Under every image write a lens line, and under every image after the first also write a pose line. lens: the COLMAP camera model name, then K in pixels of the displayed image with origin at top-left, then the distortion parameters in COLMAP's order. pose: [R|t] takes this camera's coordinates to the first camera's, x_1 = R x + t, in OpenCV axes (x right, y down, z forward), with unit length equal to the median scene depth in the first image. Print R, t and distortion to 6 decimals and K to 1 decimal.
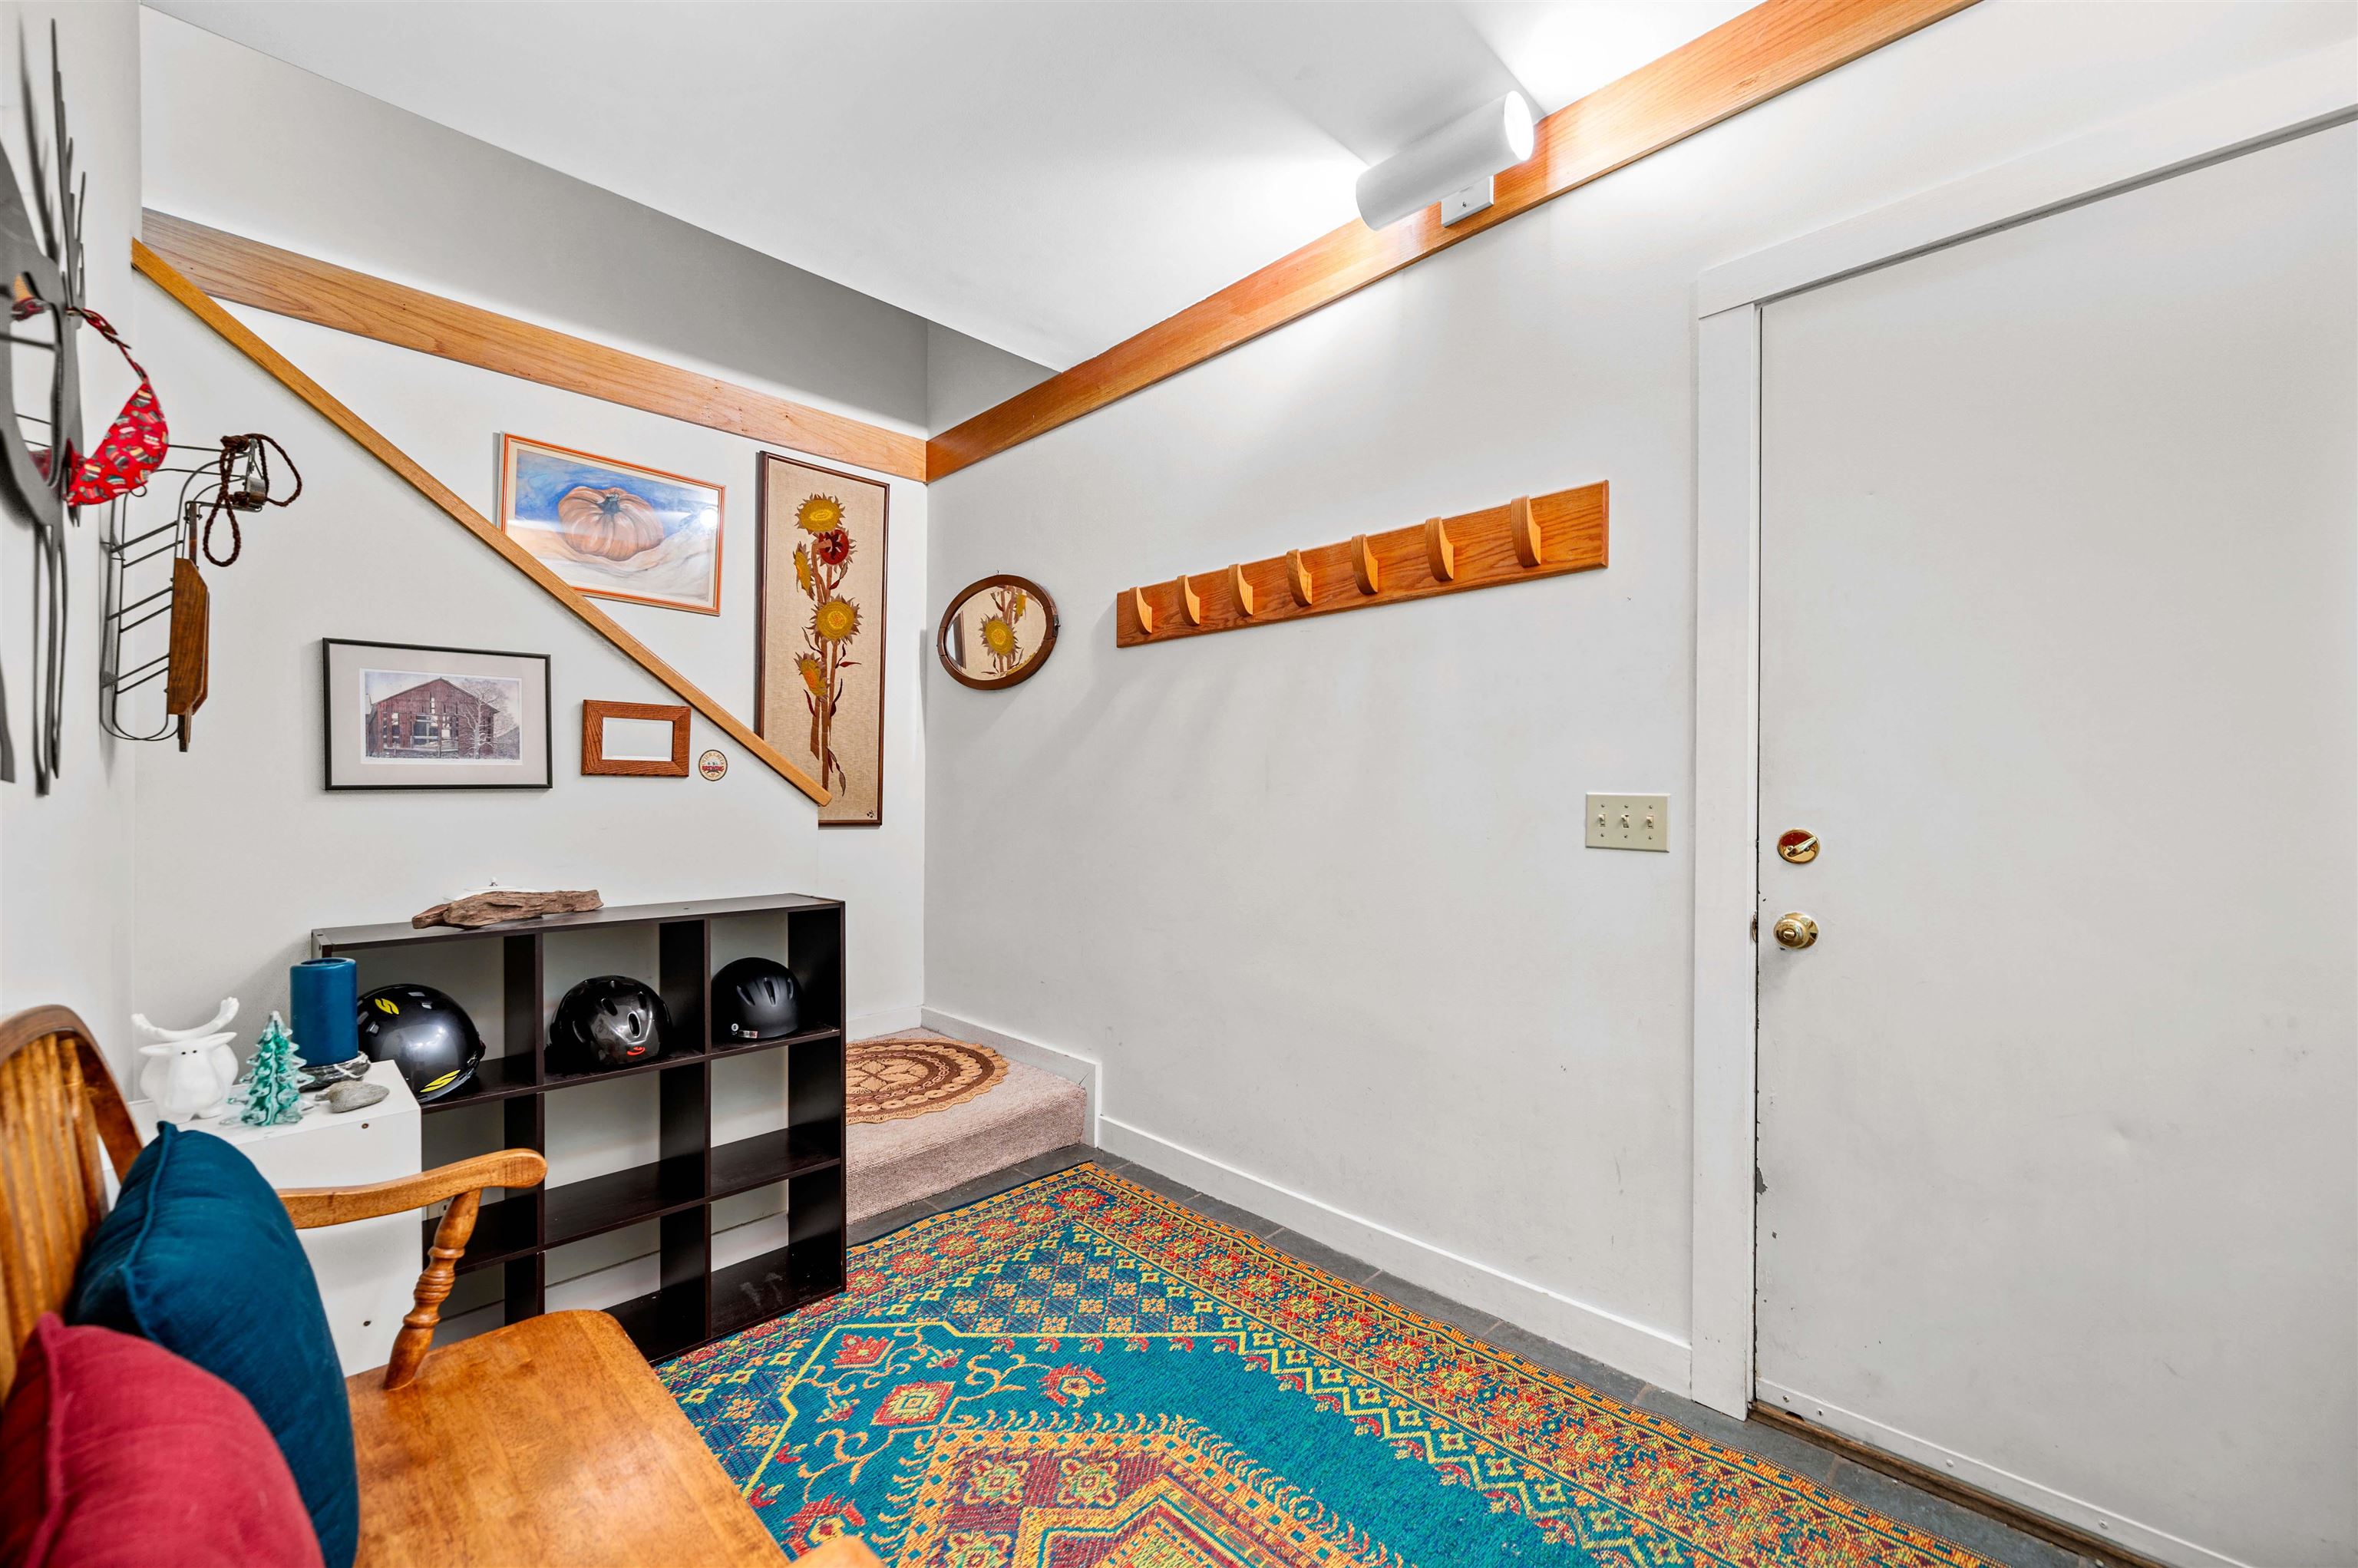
lens RADIAL K [[919.7, 0, 1190.4], [0, 919.7, 795.2], [0, 0, 1]] dist [-0.001806, -0.000394]
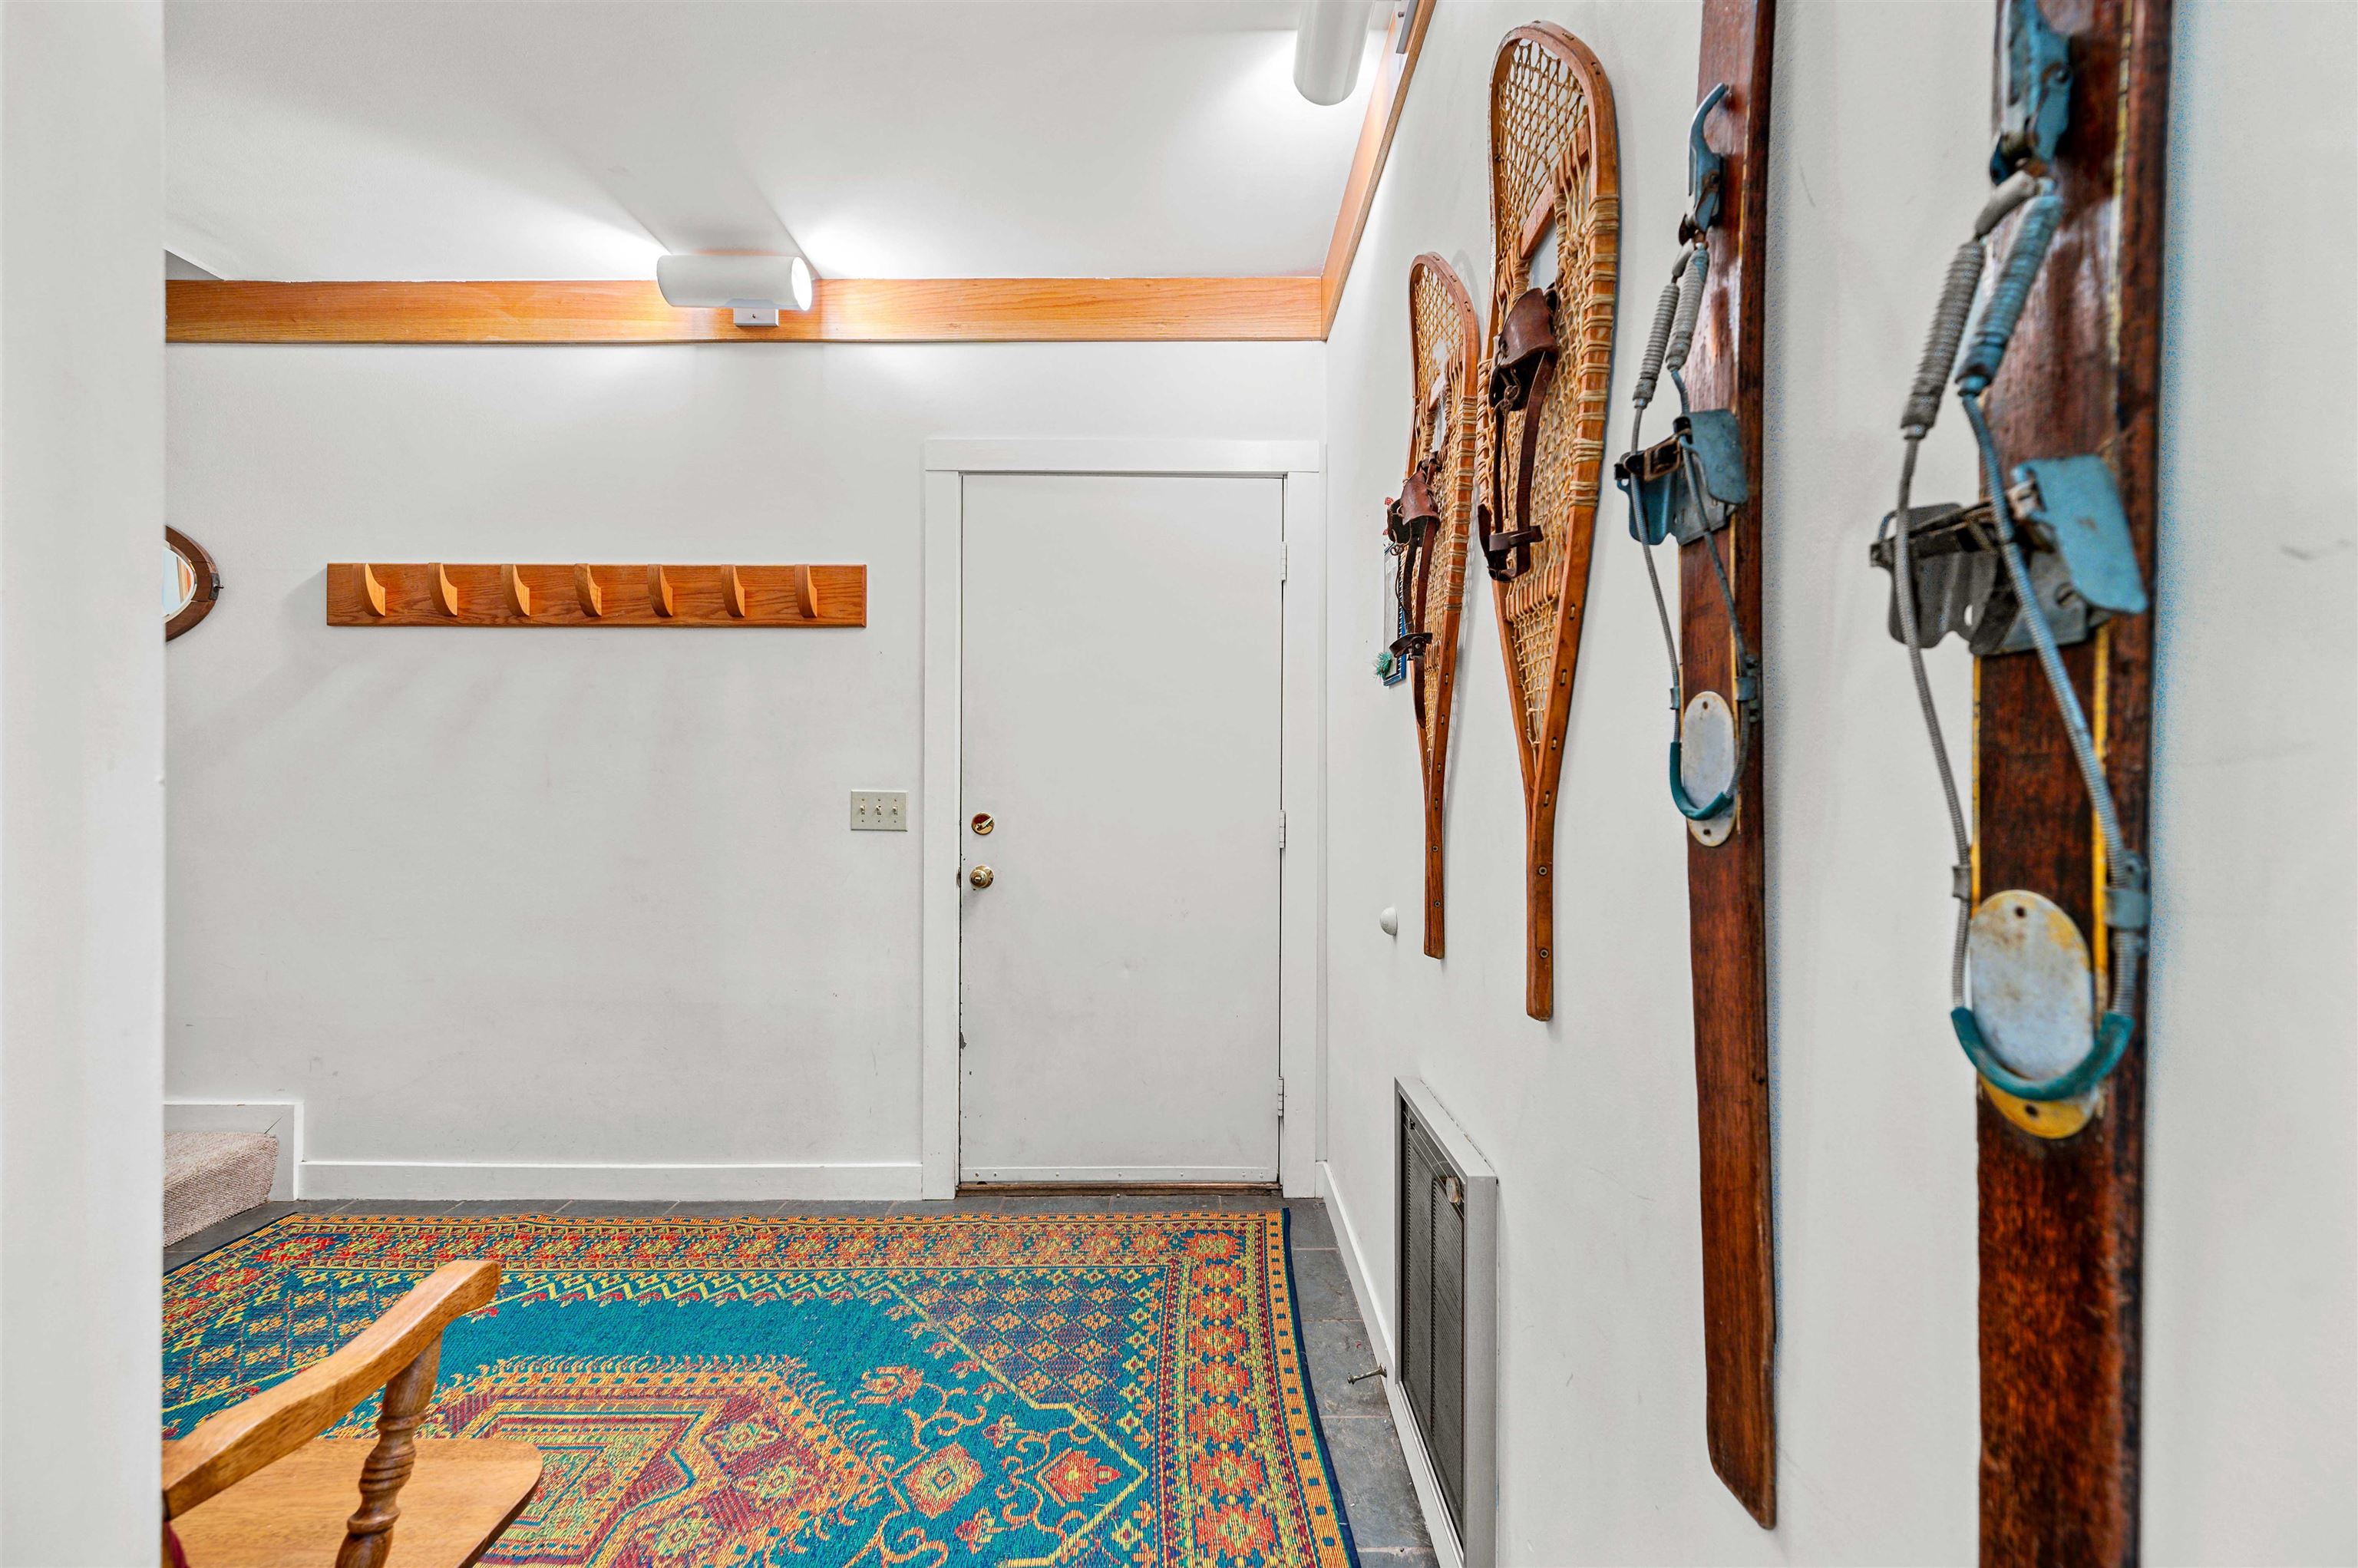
lens RADIAL K [[980.1, 0, 1179.0], [0, 980.1, 784.0], [0, 0, 1]] dist [-0.000707, -0.000439]
pose [[0.720034, 0.001165, 0.693937, -0.198660], [0.002254, 0.999989, -0.004018, -0.003993], [-0.693935, 0.004457, 0.720024, -0.335200]]
